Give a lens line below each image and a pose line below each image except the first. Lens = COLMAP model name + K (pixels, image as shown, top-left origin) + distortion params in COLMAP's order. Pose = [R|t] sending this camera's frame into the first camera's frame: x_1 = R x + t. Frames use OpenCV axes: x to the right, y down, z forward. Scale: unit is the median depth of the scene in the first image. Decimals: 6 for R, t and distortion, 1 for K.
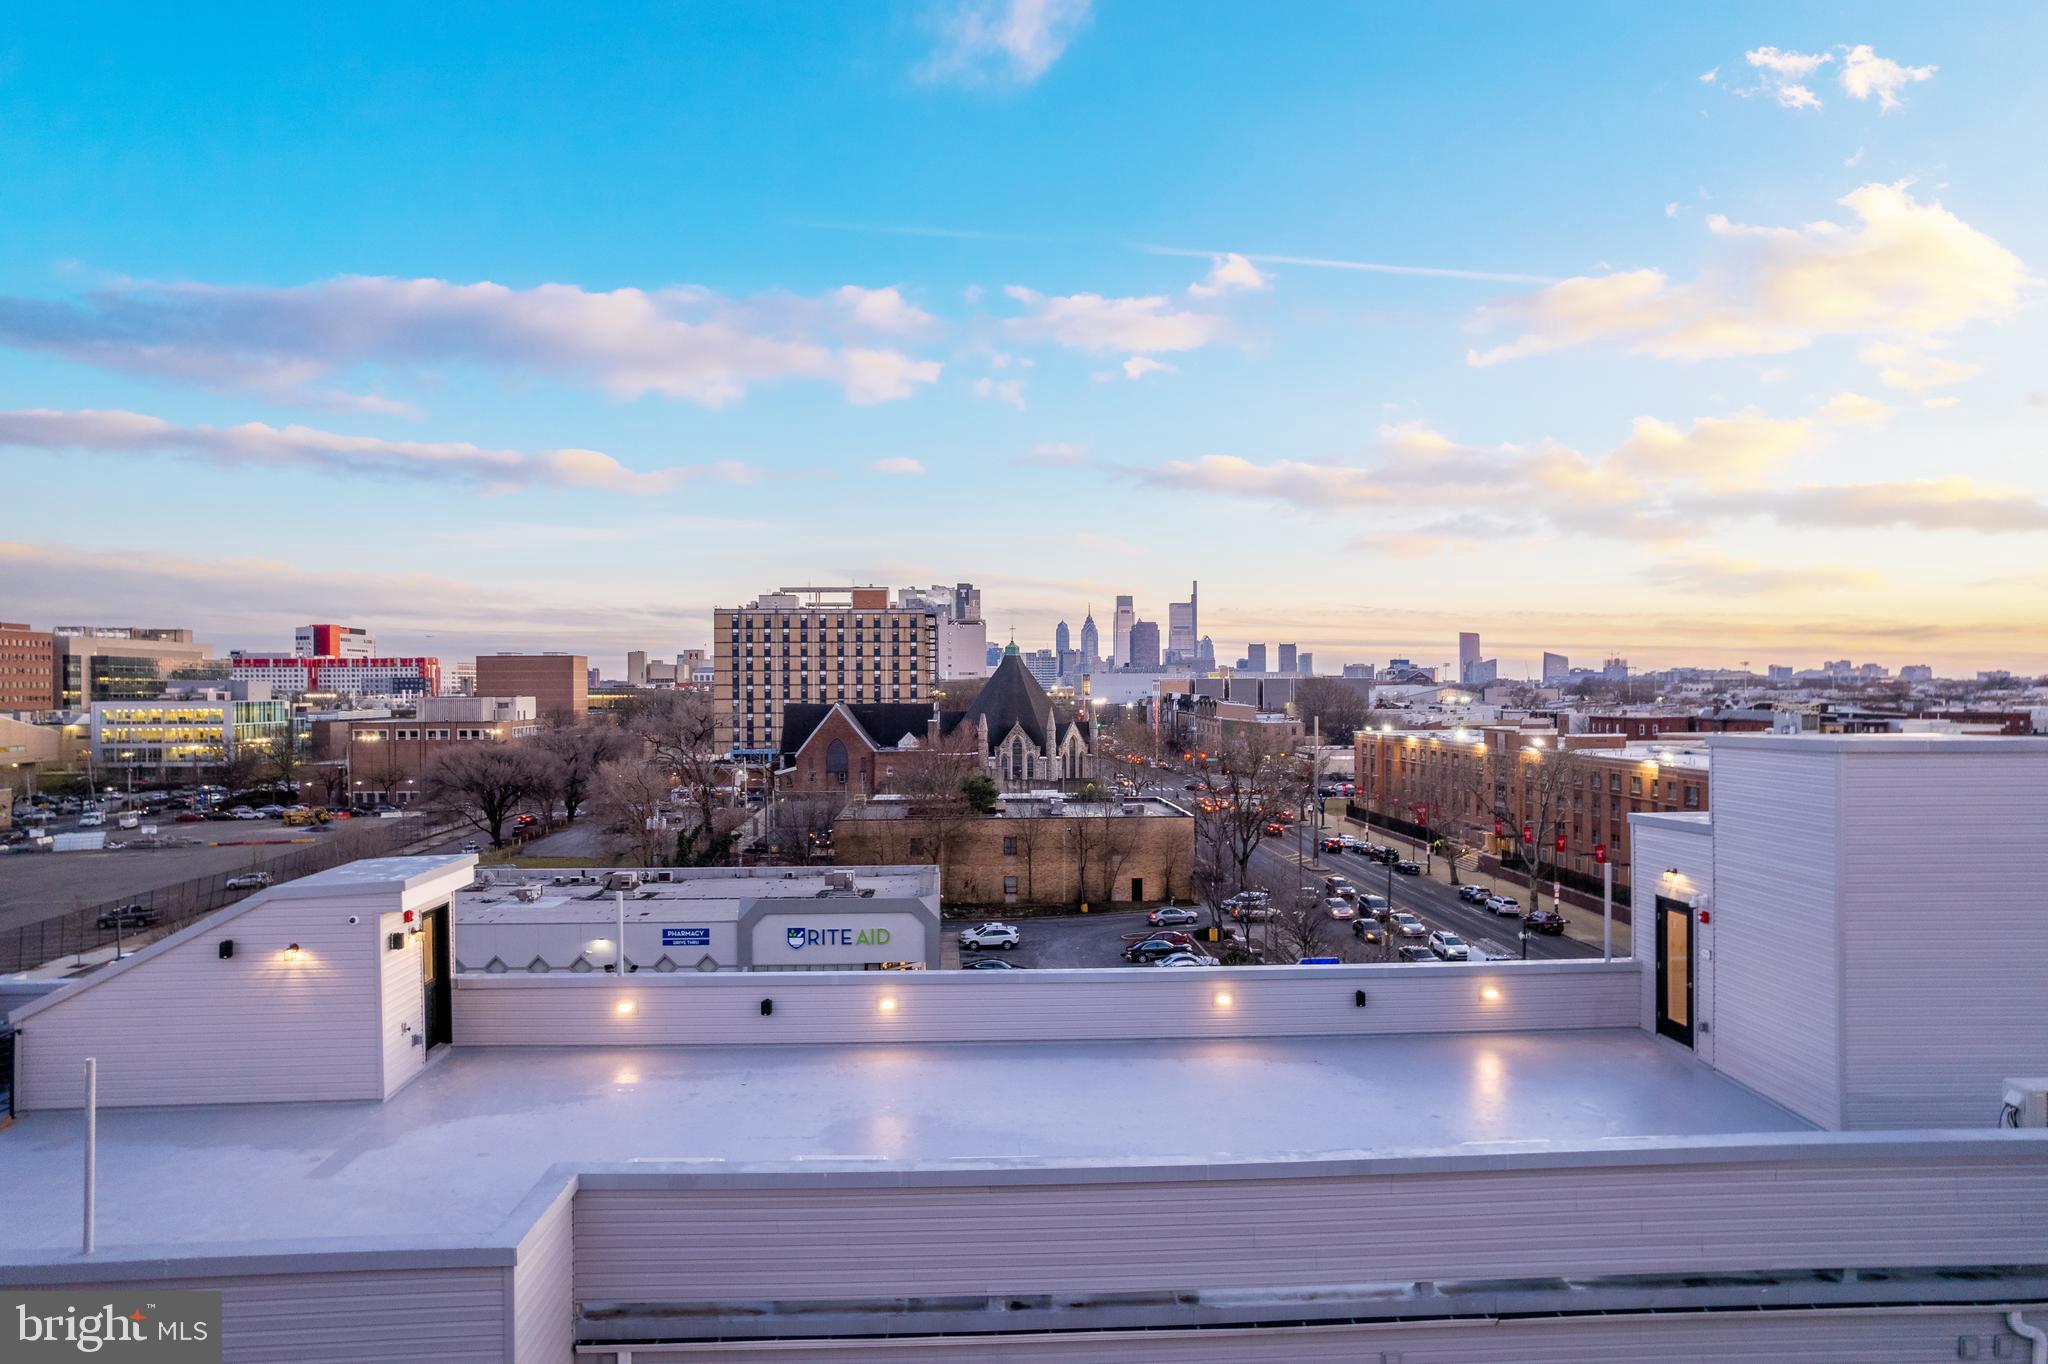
lens RADIAL K [[1314.0, 0, 1013.6], [0, 1314.0, 704.3], [0, 0, 1]] dist [-0.071769, 0.078399]
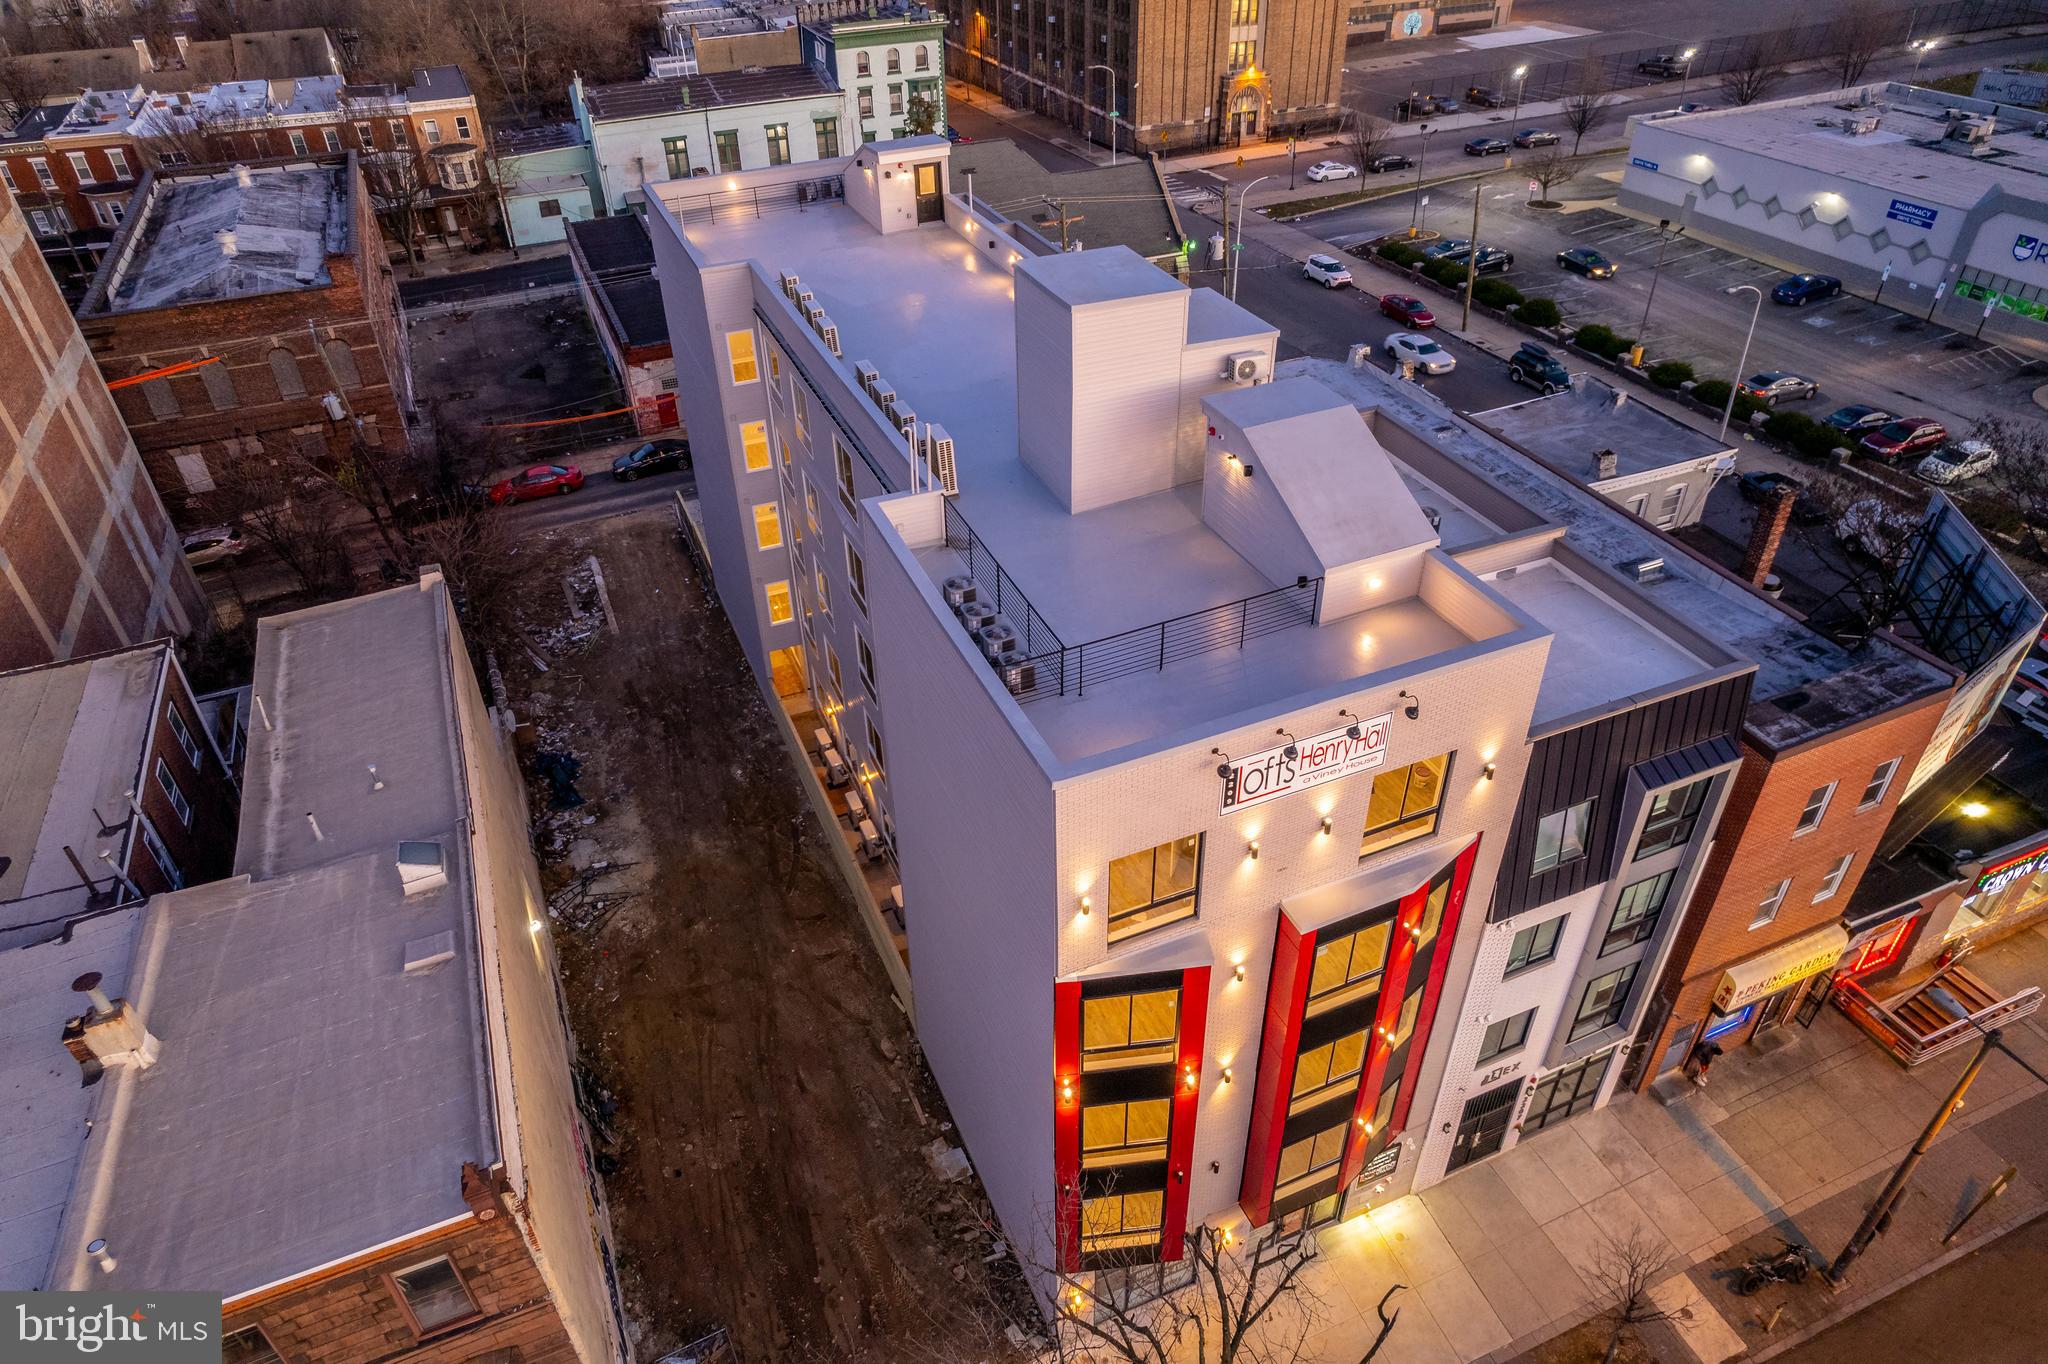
lens RADIAL K [[1314.0, 0, 1021.8], [0, 1314.0, 694.4], [0, 0, 1]] dist [-0.071769, 0.078399]
pose [[0.339824, 0.555923, -0.758597, 0.264118], [0.007711, 0.804924, 0.593328, -0.063493], [0.940457, -0.207476, 0.269246, 0.036260]]
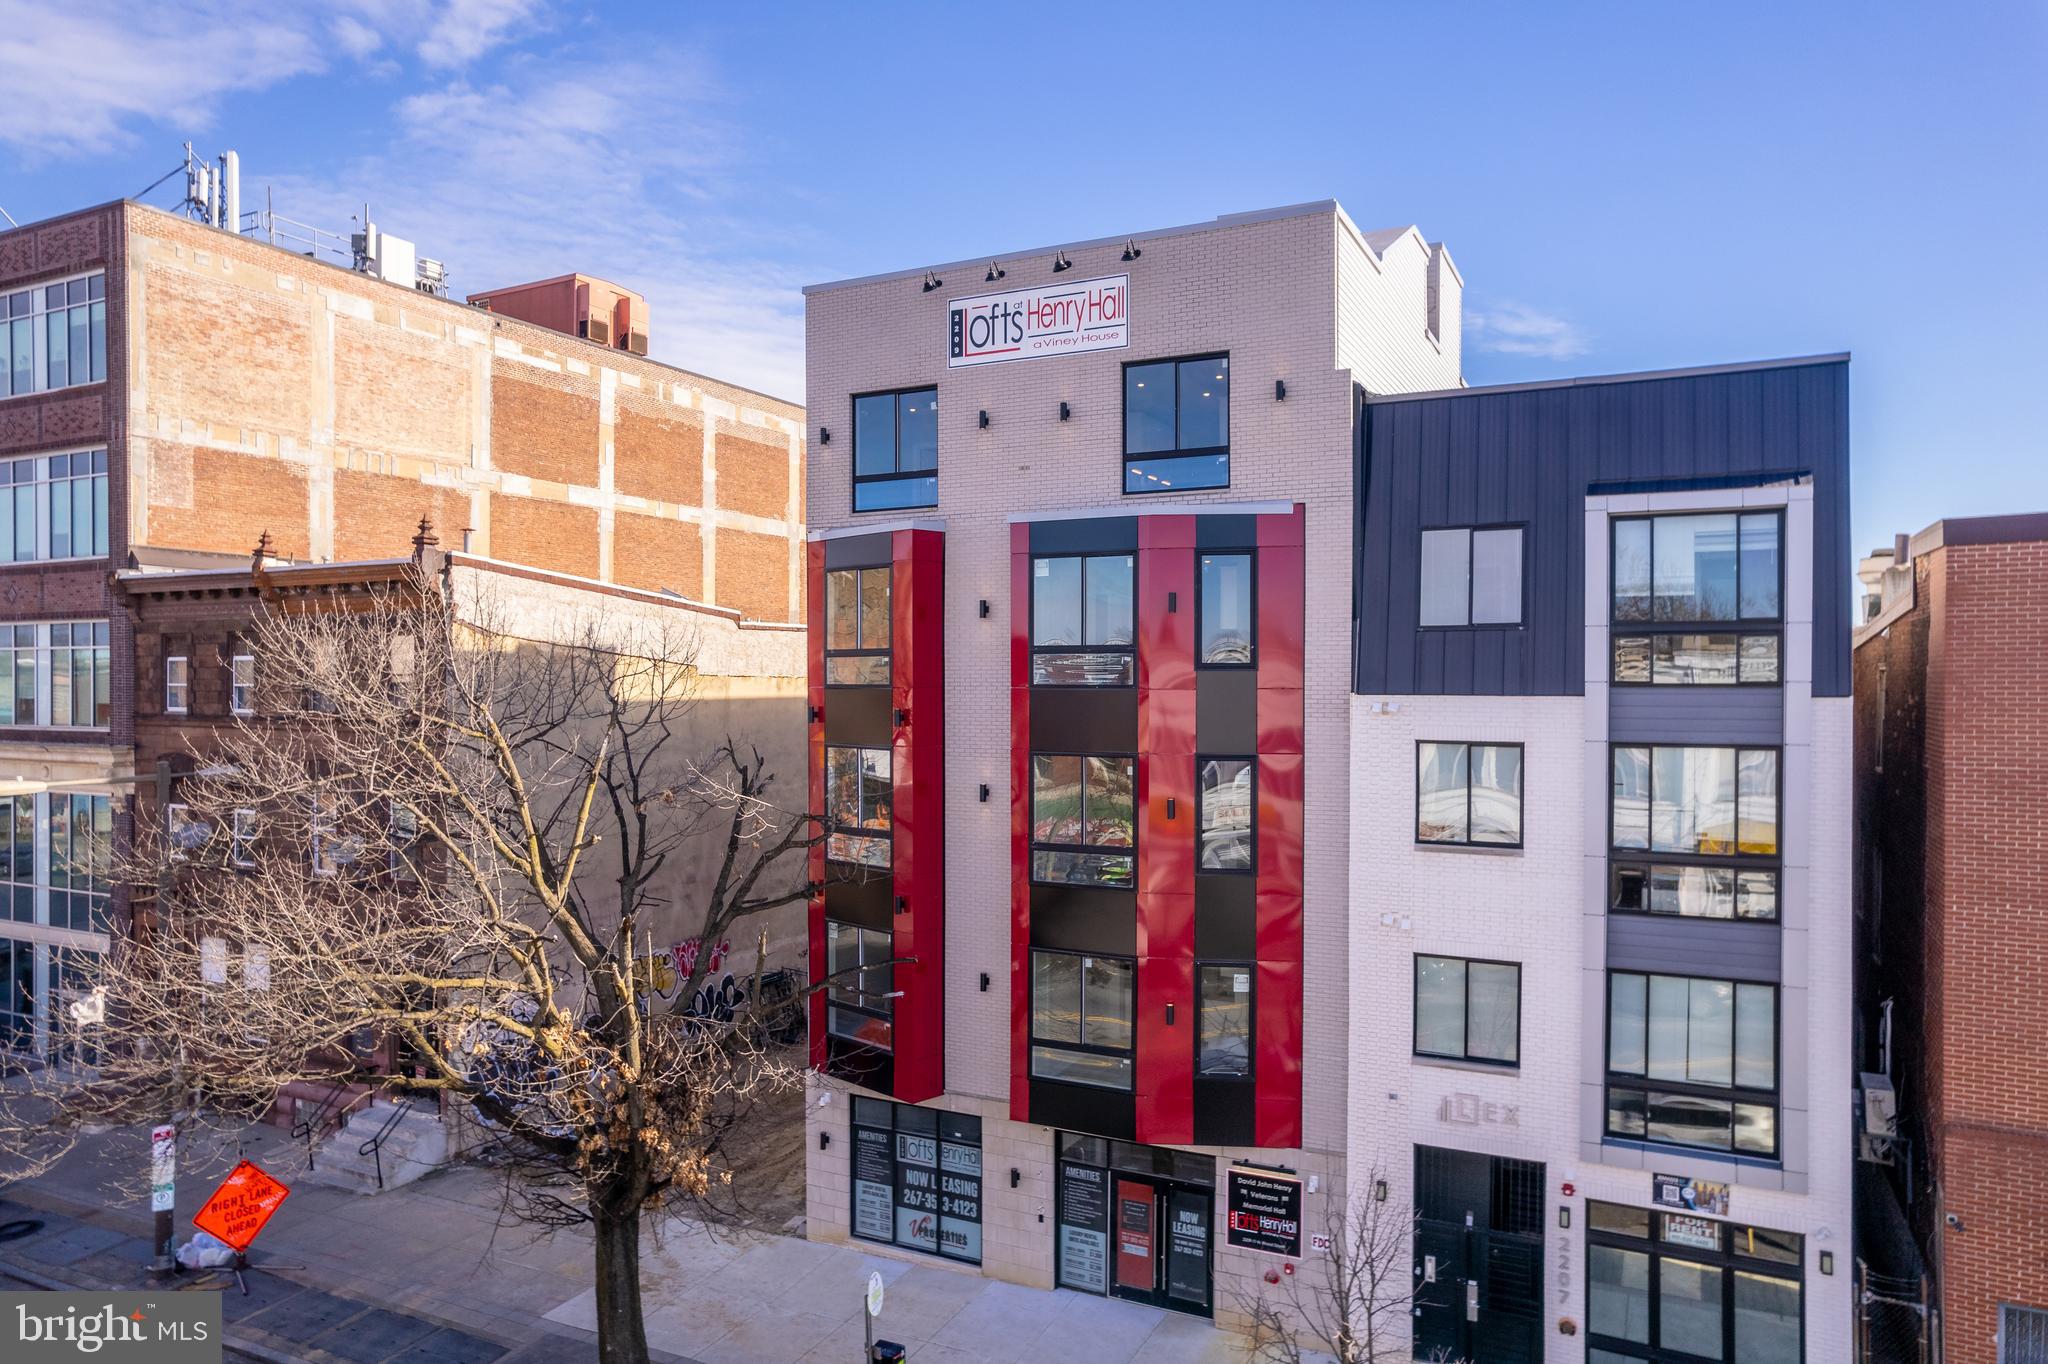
lens RADIAL K [[1314.0, 0, 1020.3], [0, 1314.0, 692.1], [0, 0, 1]] dist [-0.071769, 0.078399]
pose [[-0.498084, 0.014569, -0.867006, 0.295388], [-0.008828, 0.999722, 0.021871, 0.076098], [0.867084, 0.018548, -0.497817, 0.183982]]
